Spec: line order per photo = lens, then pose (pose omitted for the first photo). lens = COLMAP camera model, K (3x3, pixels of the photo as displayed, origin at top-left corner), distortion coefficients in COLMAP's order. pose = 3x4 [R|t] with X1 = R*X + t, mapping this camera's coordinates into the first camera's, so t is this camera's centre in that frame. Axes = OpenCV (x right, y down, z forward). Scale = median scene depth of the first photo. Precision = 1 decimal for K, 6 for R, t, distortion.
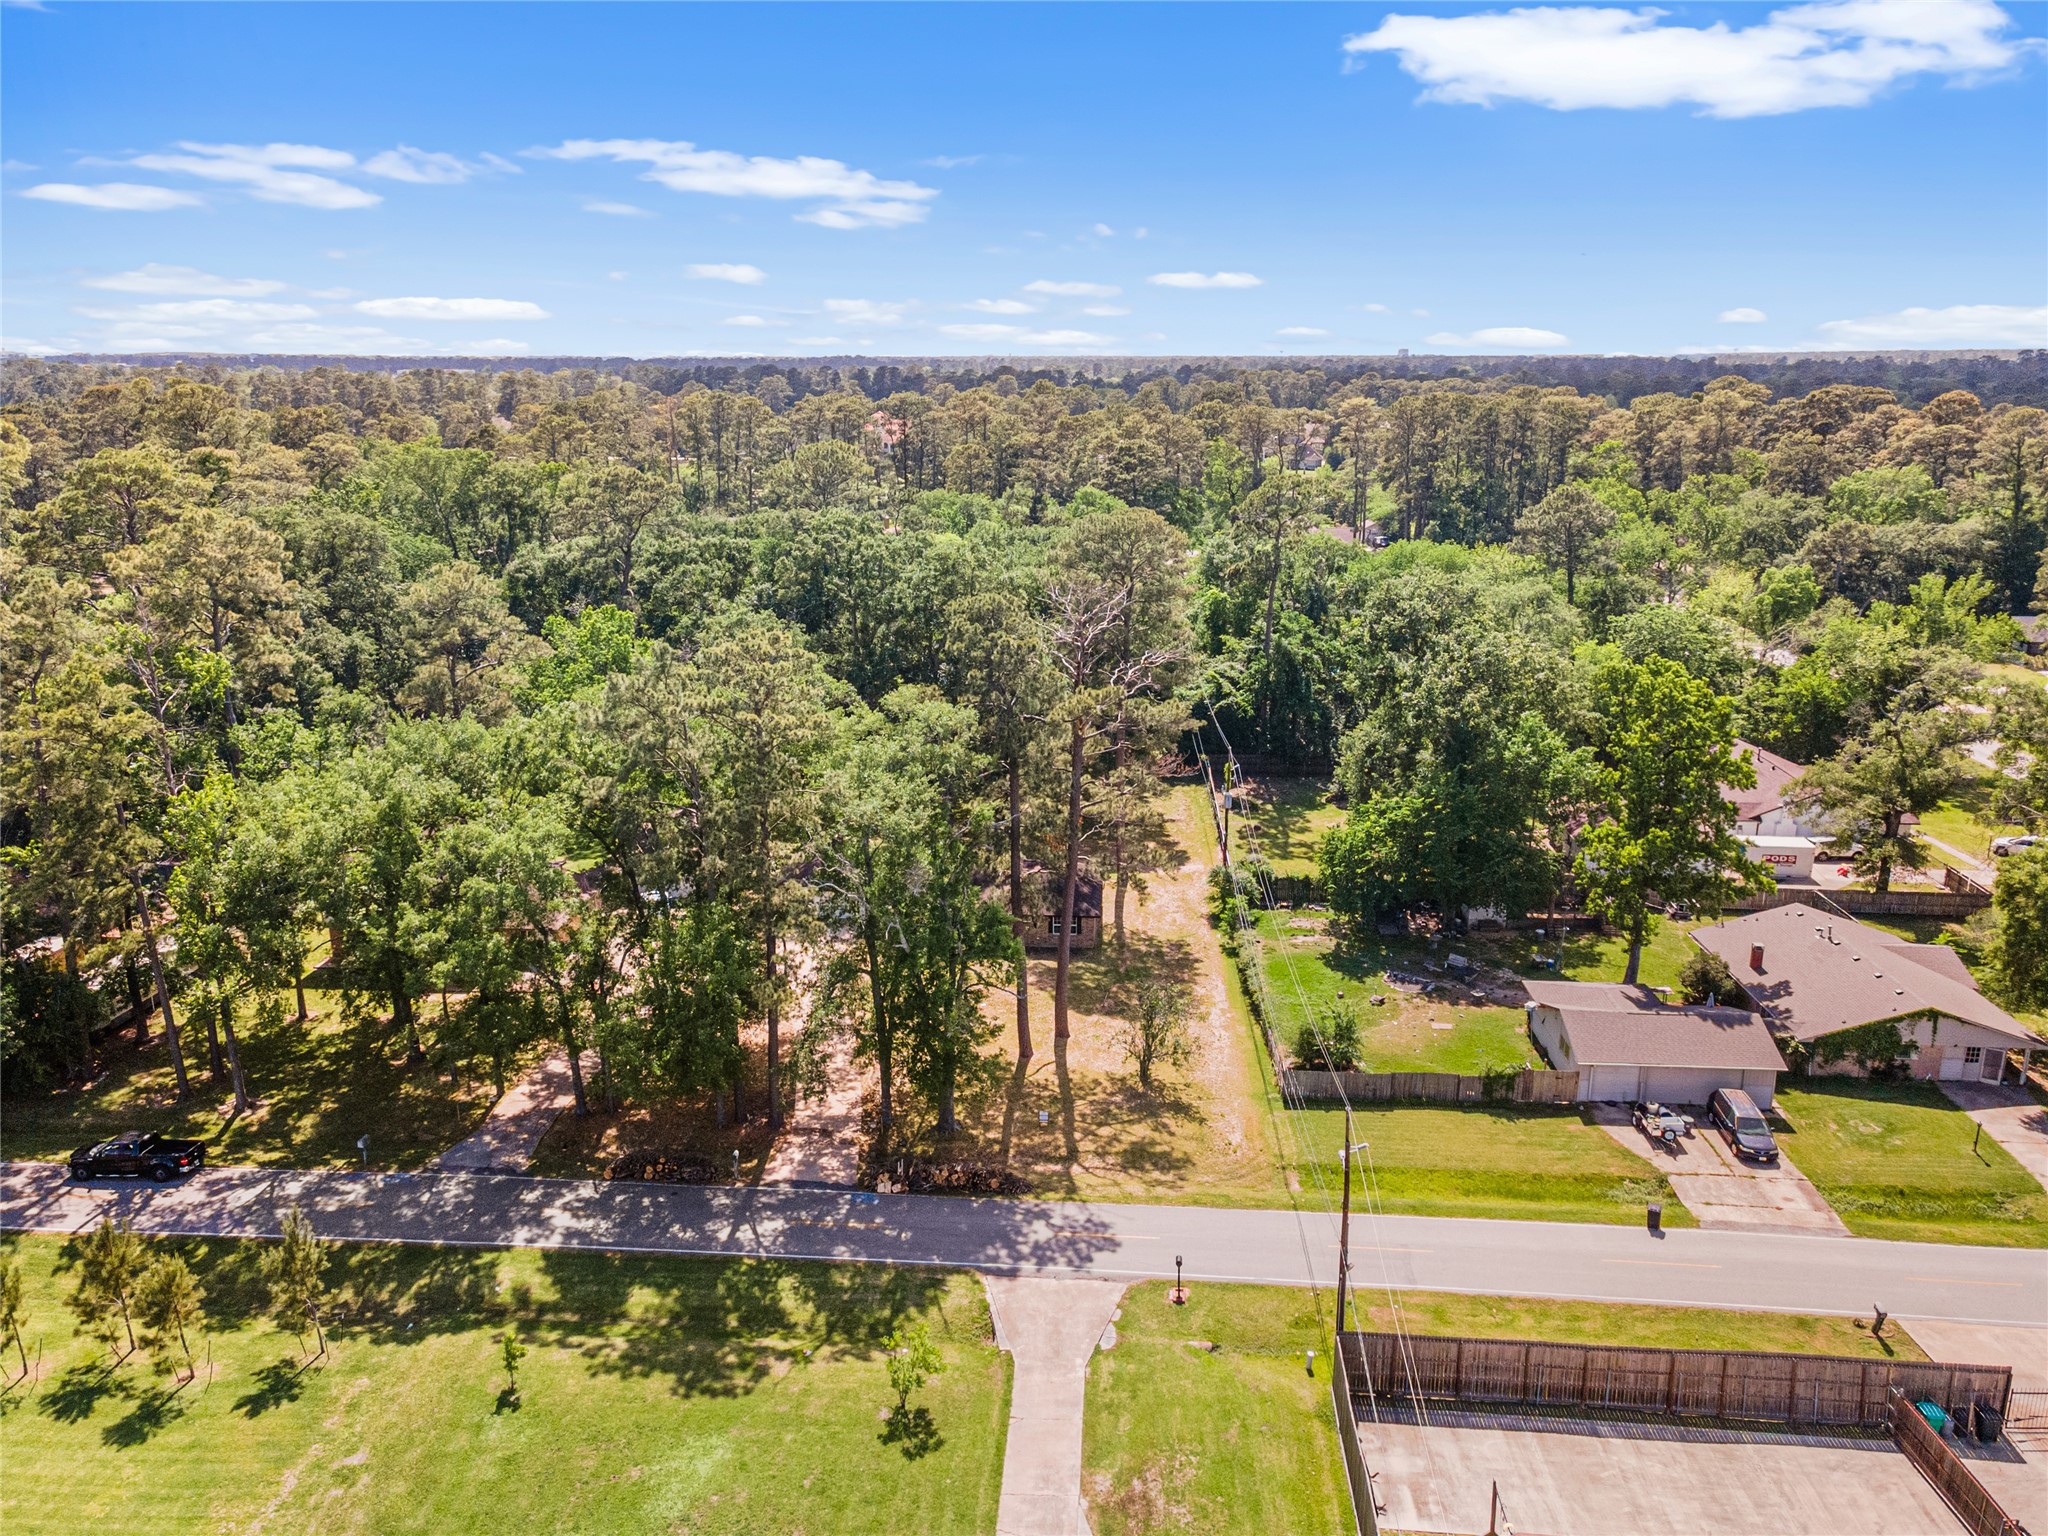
lens RADIAL K [[1494.2, 0, 1017.3], [0, 1494.2, 754.8], [0, 0, 1]] dist [0.050039, 0.002218]
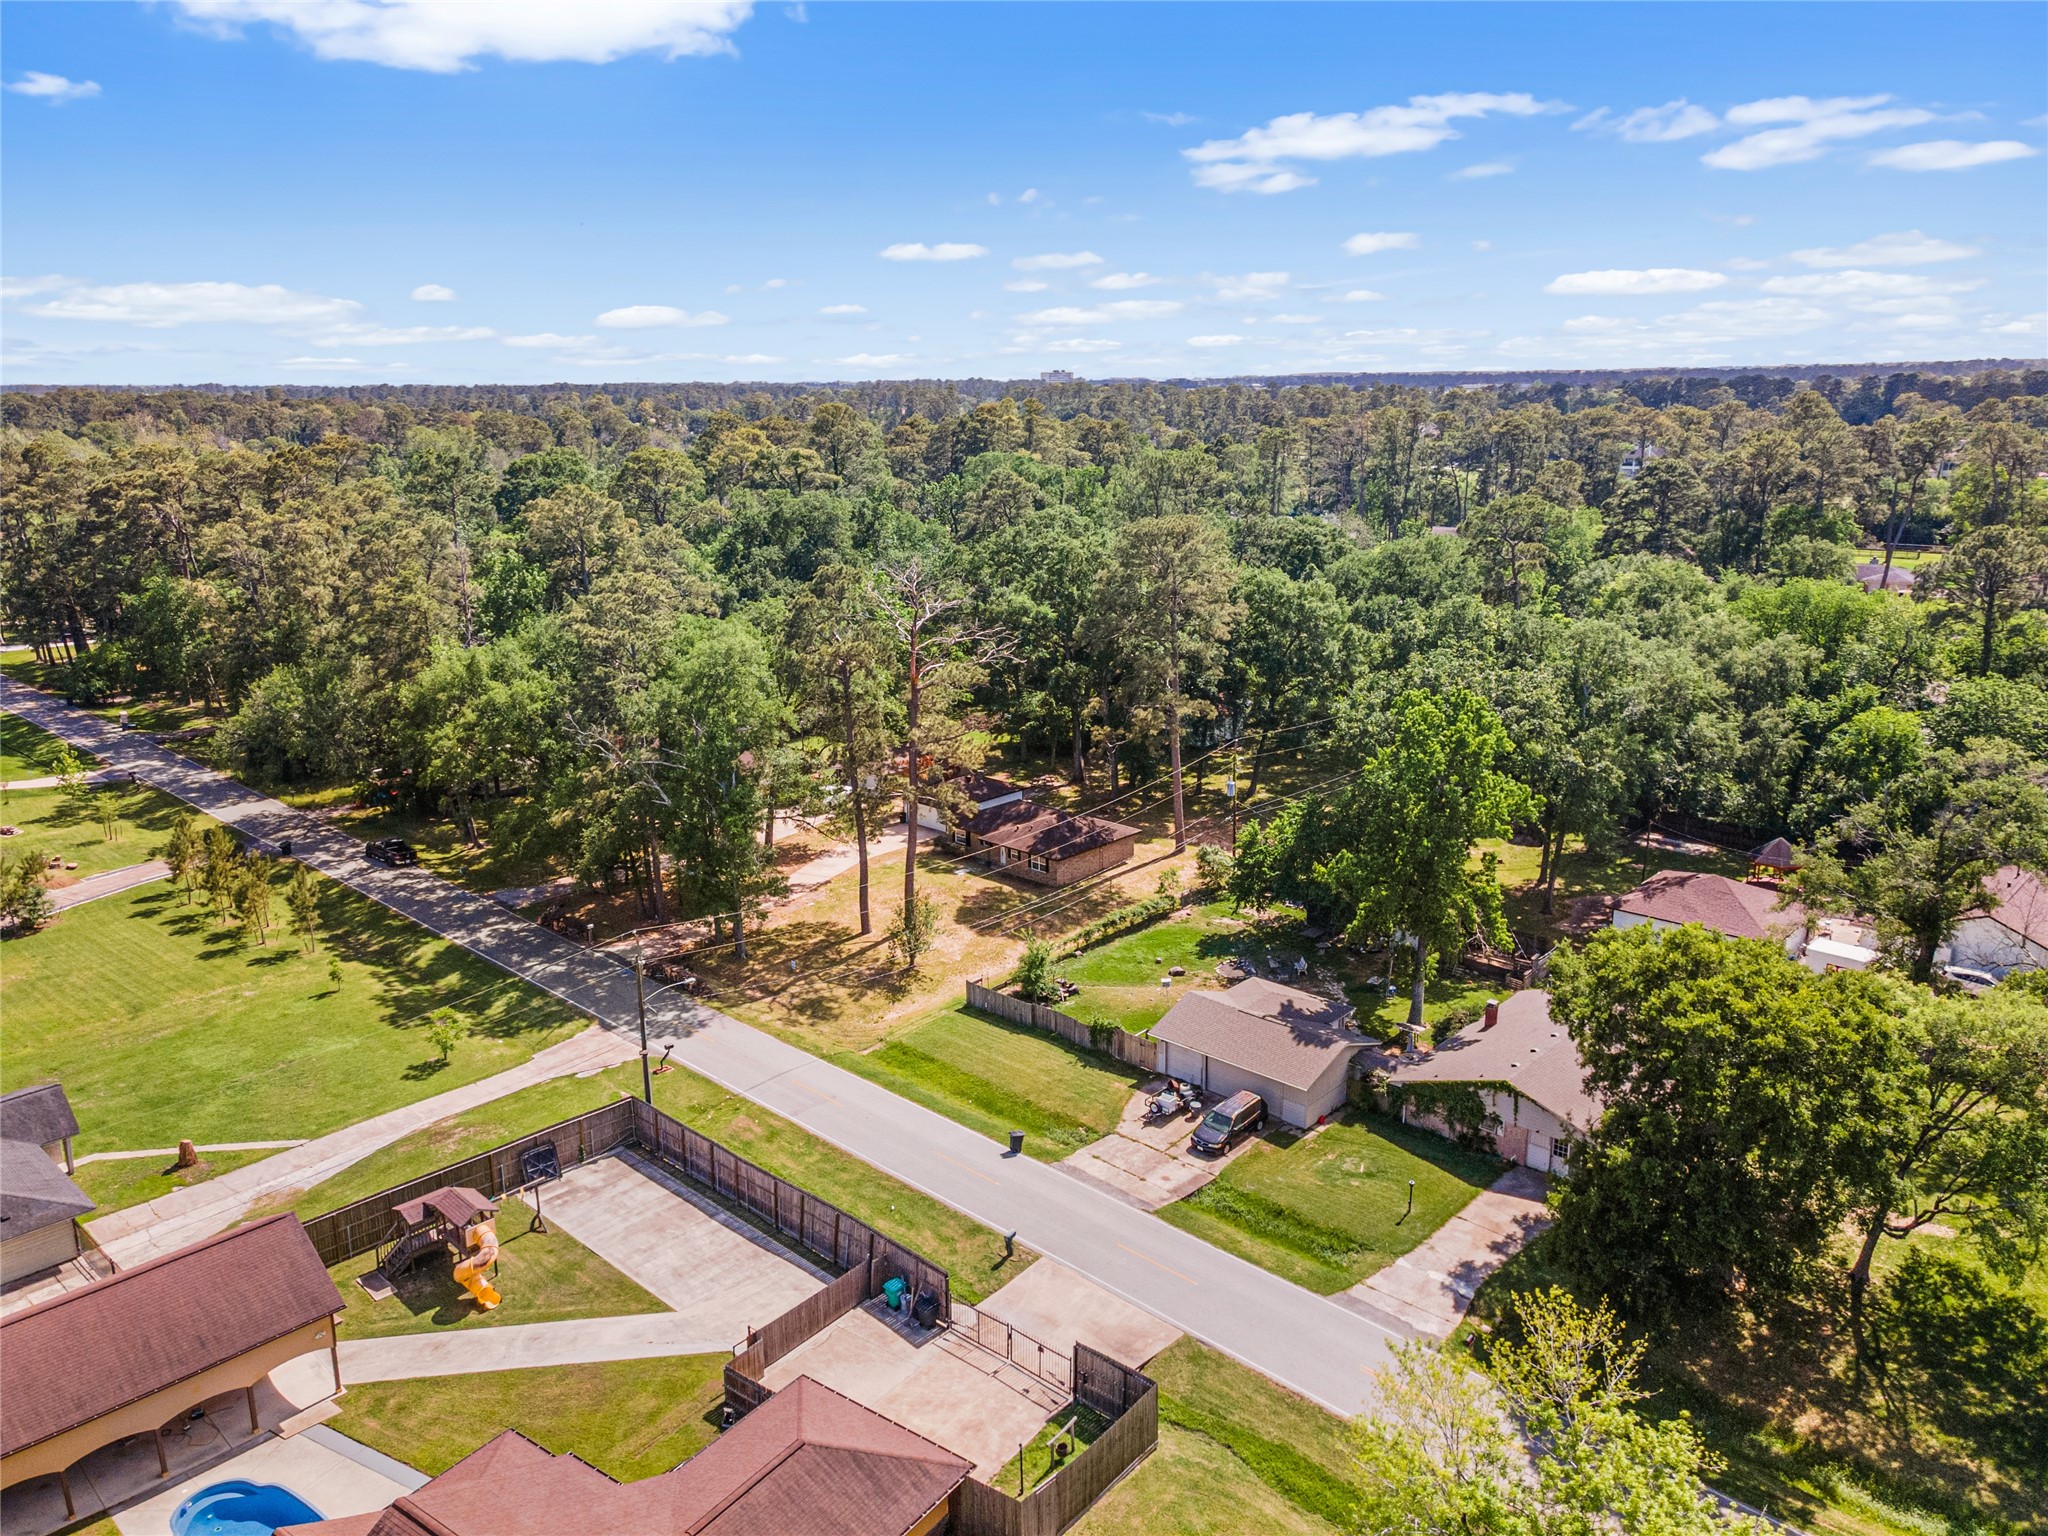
lens RADIAL K [[1494.2, 0, 1016.3], [0, 1494.2, 773.0], [0, 0, 1]] dist [0.050039, 0.002218]
pose [[0.775996, 0.158060, -0.610612, 1.097438], [-0.146120, 0.986805, 0.069743, -0.050696], [0.613578, 0.035102, 0.788853, 0.095897]]
